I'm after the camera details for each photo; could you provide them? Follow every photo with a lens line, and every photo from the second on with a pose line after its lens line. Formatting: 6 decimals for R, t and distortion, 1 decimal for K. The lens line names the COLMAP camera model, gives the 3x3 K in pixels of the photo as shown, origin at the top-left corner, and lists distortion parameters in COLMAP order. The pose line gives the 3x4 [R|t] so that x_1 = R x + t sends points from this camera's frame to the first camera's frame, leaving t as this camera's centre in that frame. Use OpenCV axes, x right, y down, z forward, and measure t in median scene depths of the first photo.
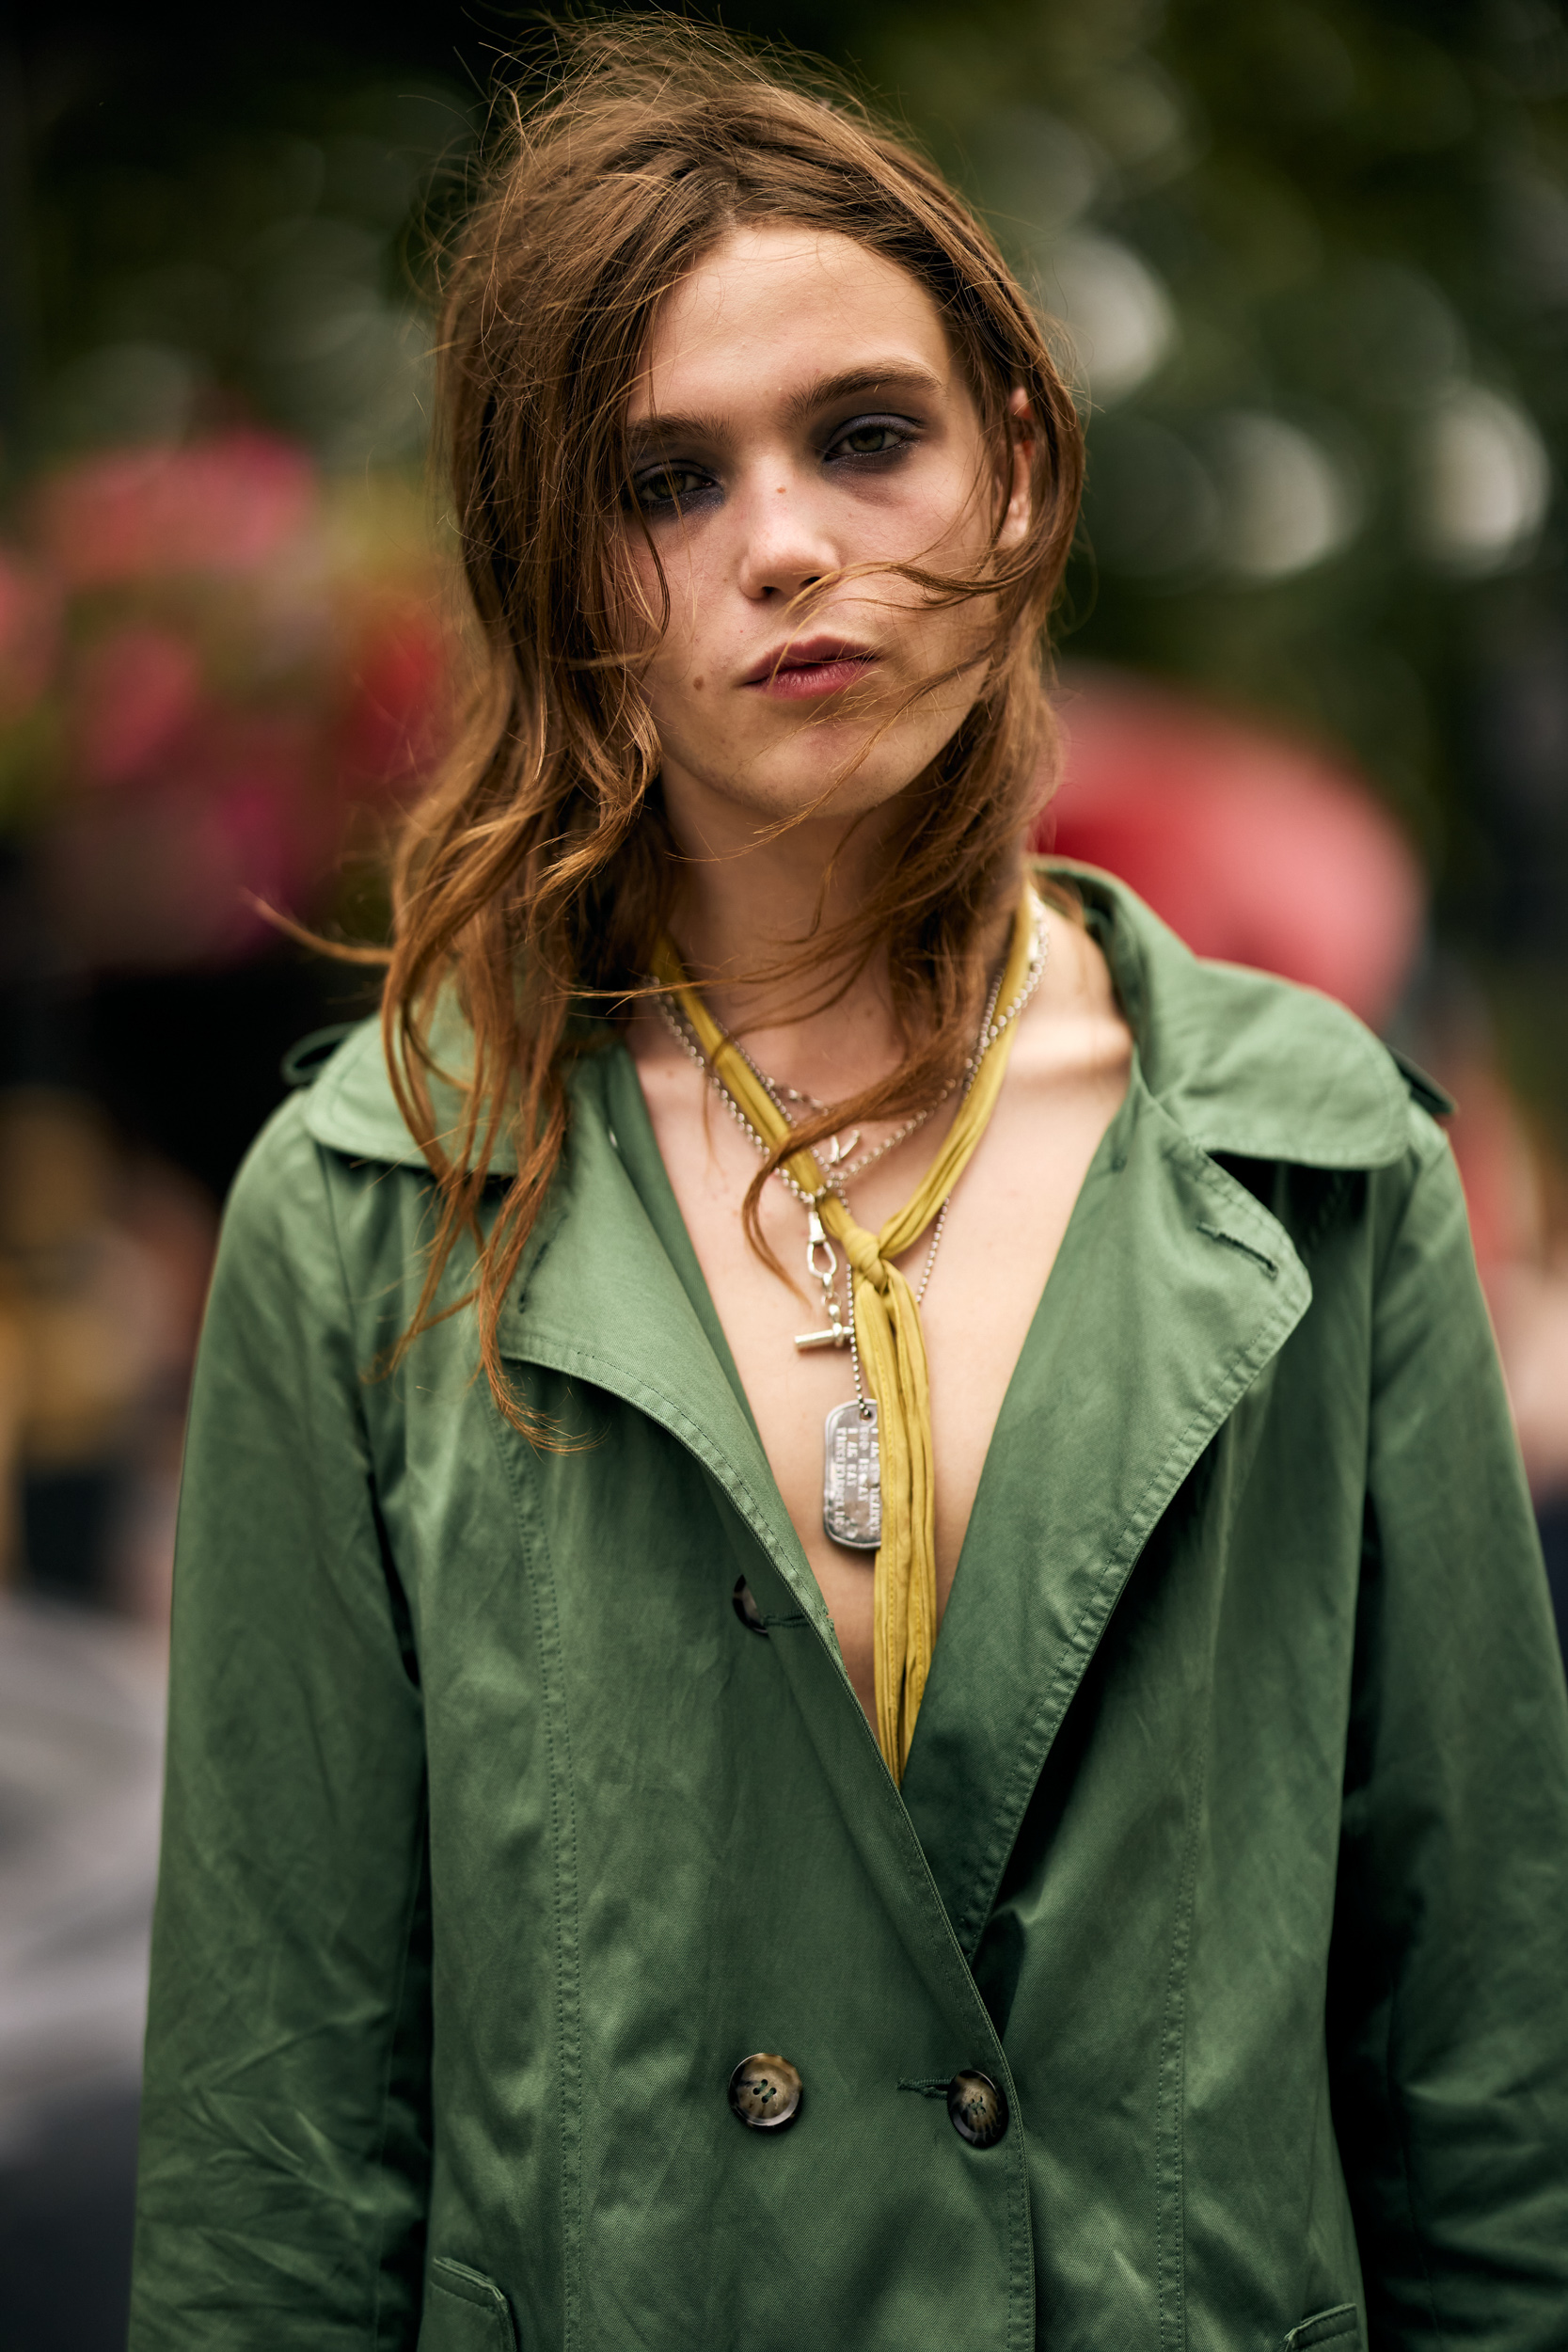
lens RADIAL K [[5734.4, 0, 622.2], [0, 5734.4, 1173.2], [0, 0, 1]] dist [-0.661909, 8.808611]
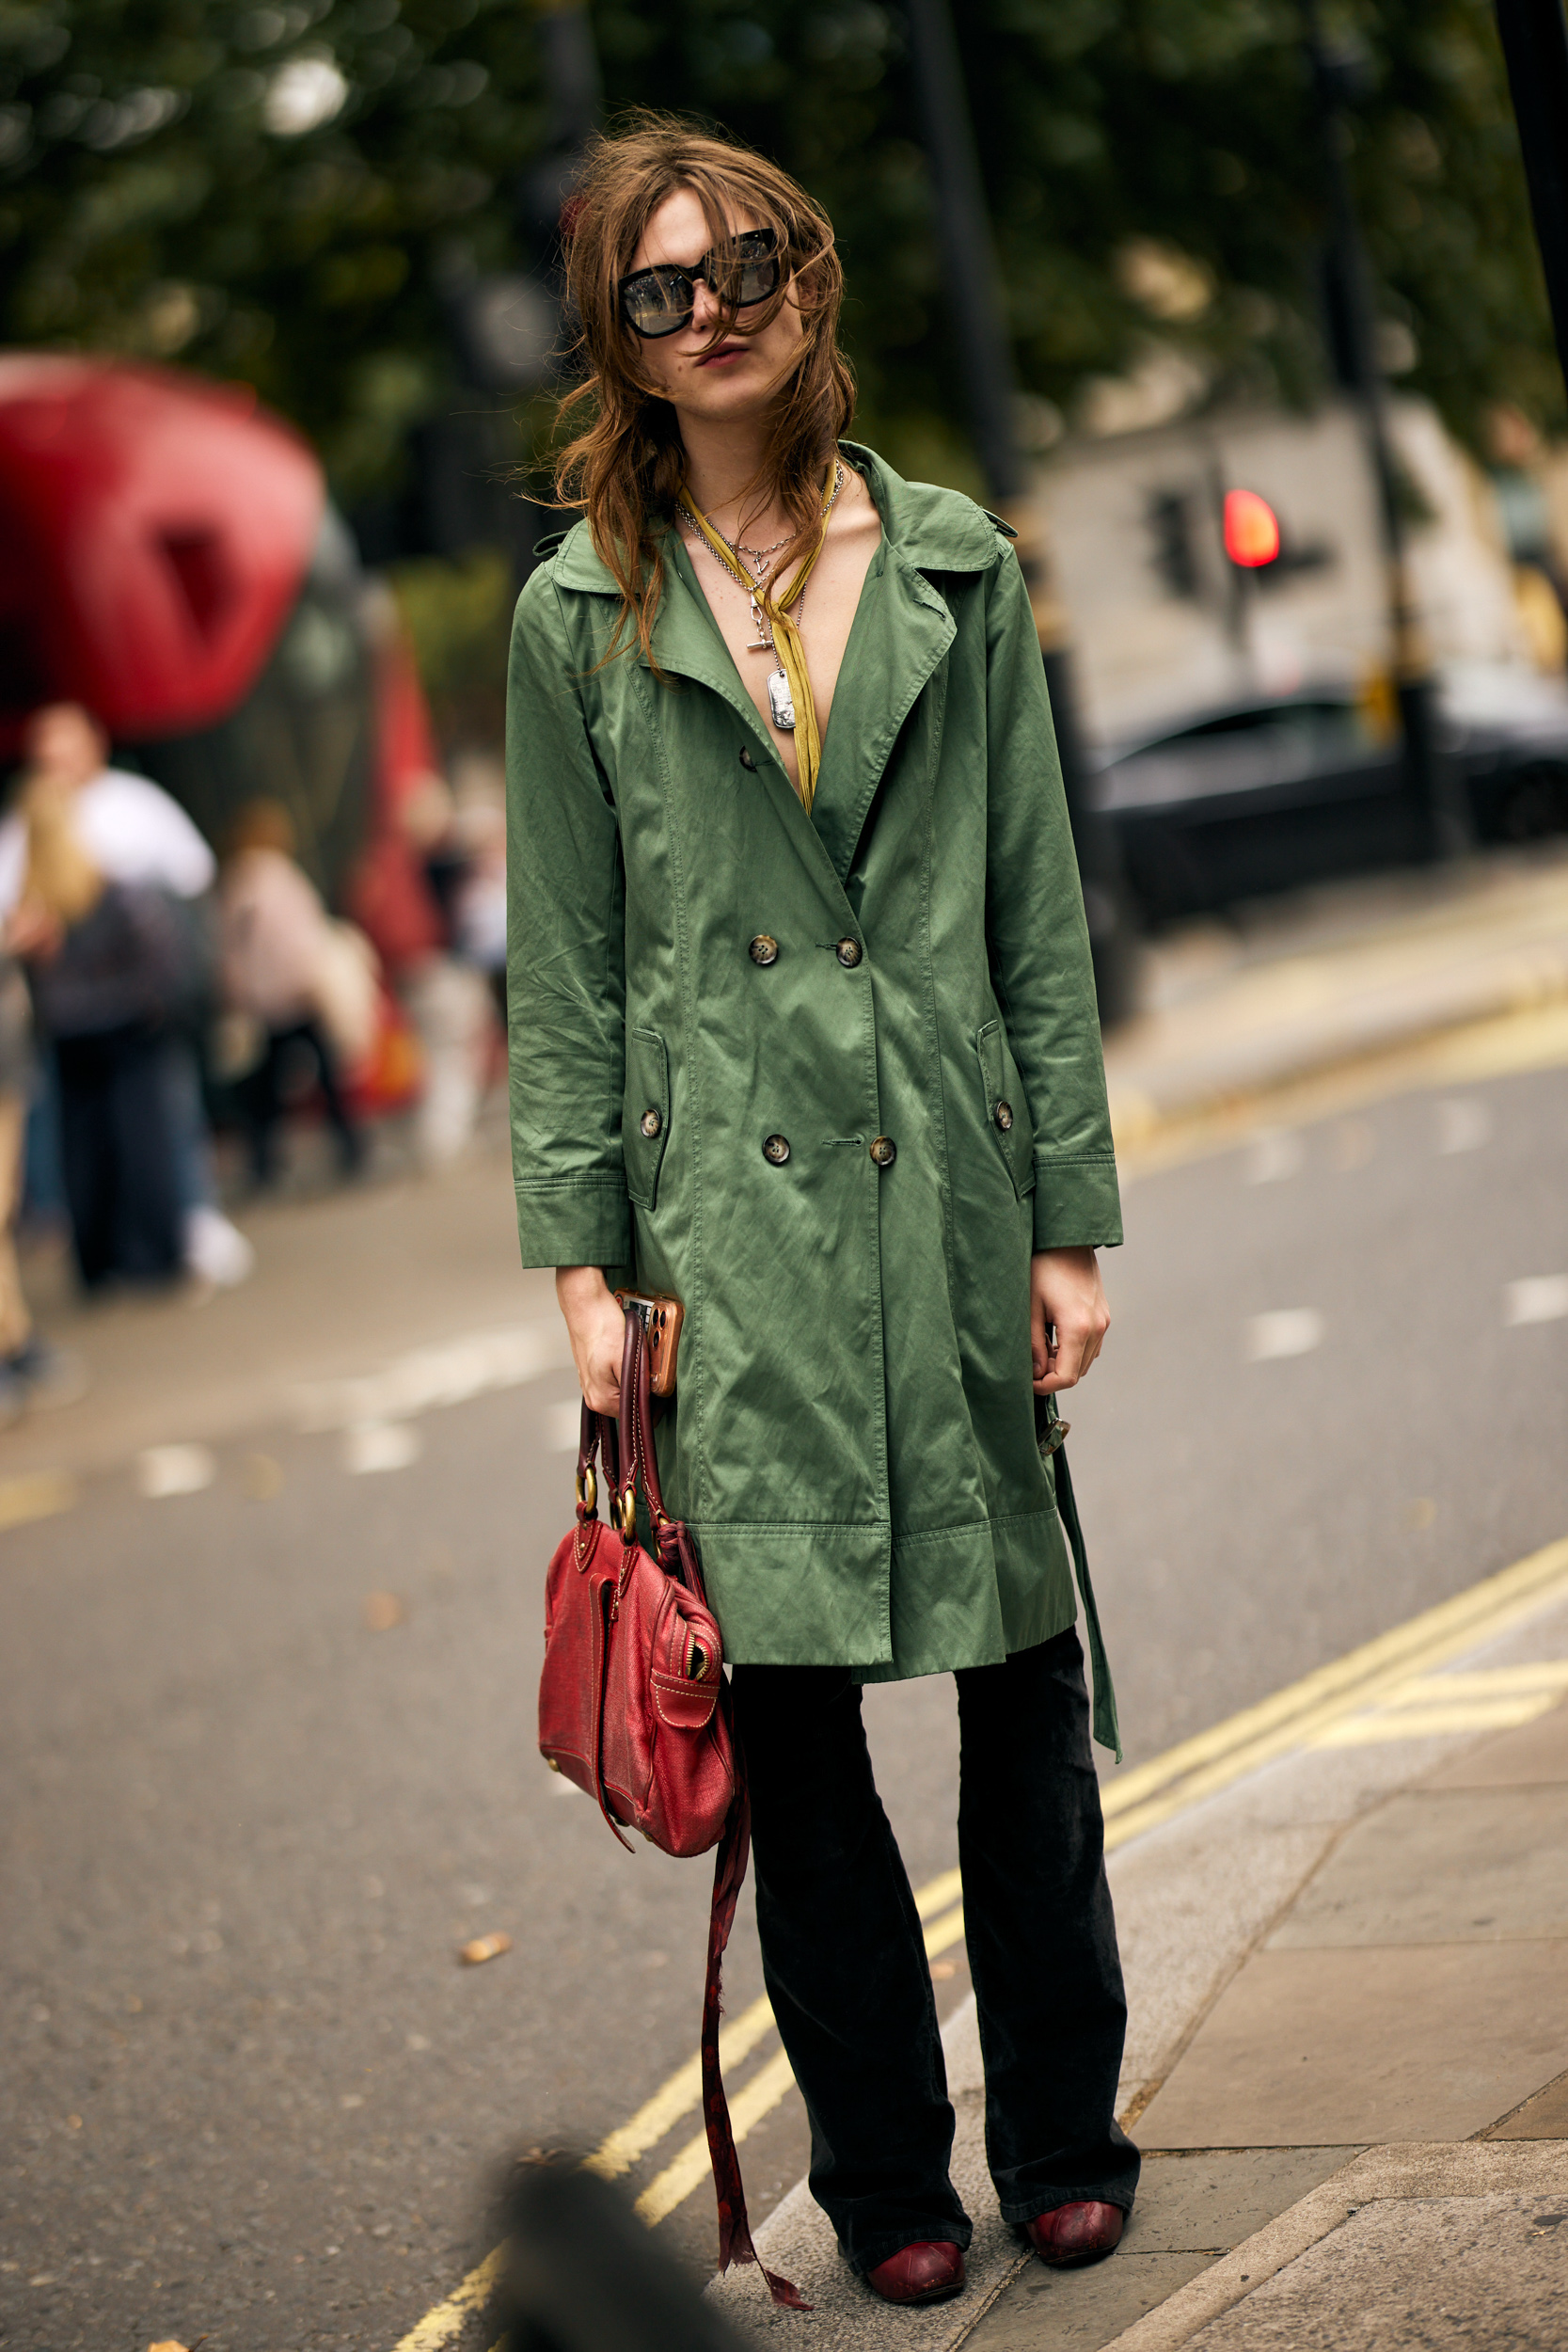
lens RADIAL K [[5734.4, 0, 622.2], [0, 5734.4, 1173.2], [0, 0, 1]] dist [-0.661909, 8.808611]
pose [[0.997845, -0.059403, 0.027878, -0.111442], [0.056894, 0.994884, 0.083485, 0.043499], [-0.032694, -0.081719, 0.996119, -1.501999]]
